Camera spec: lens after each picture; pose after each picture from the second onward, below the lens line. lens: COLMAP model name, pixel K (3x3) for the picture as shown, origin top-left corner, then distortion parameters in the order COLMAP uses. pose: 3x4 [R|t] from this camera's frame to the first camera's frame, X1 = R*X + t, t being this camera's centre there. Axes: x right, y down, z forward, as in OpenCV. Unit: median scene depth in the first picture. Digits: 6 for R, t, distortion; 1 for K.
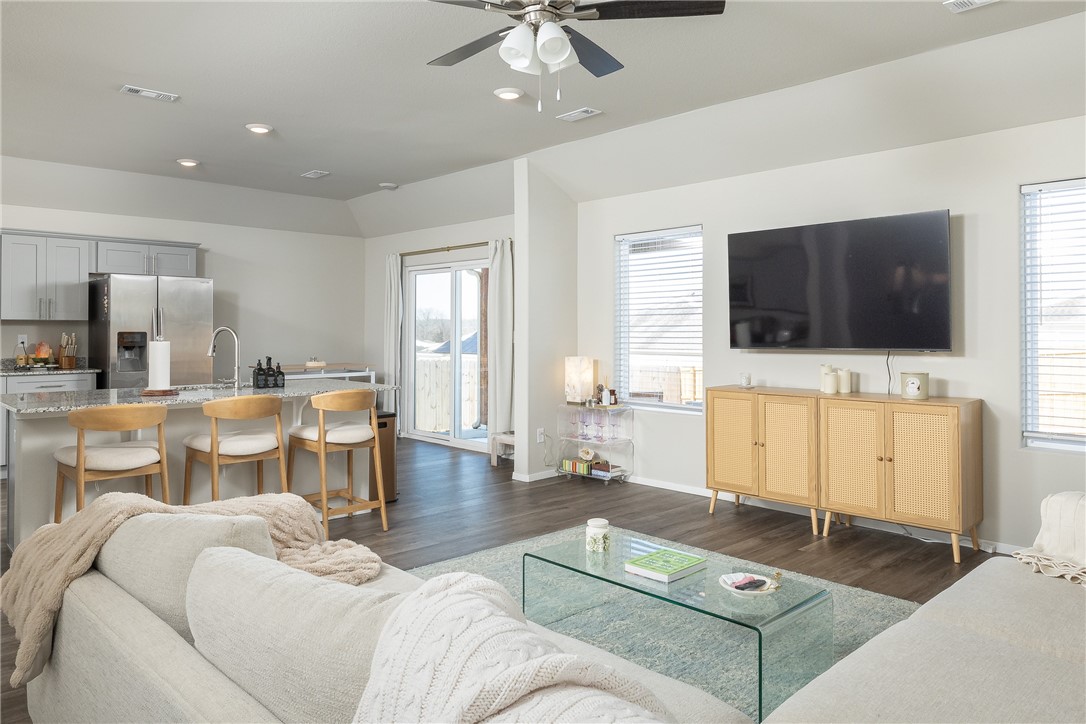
lens RADIAL K [[745.6, 0, 539.8], [0, 745.6, 325.1], [0, 0, 1]] dist [0.001104, 0.019303]
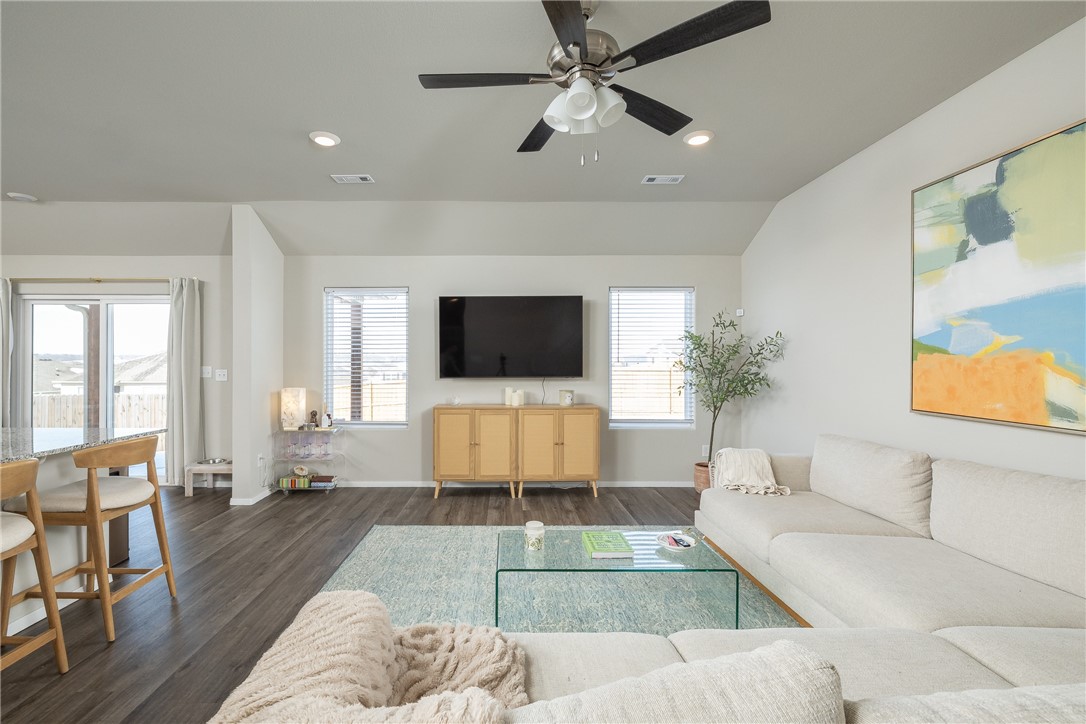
lens RADIAL K [[464.8, 0, 512.4], [0, 464.8, 366.2], [0, 0, 1]] dist [0.000869, 0.001178]
pose [[0.689251, 0.000729, 0.724522, -0.238410], [-0.005549, 0.999975, 0.004272, 0.002829], [-0.724501, -0.006965, 0.689238, 0.249543]]
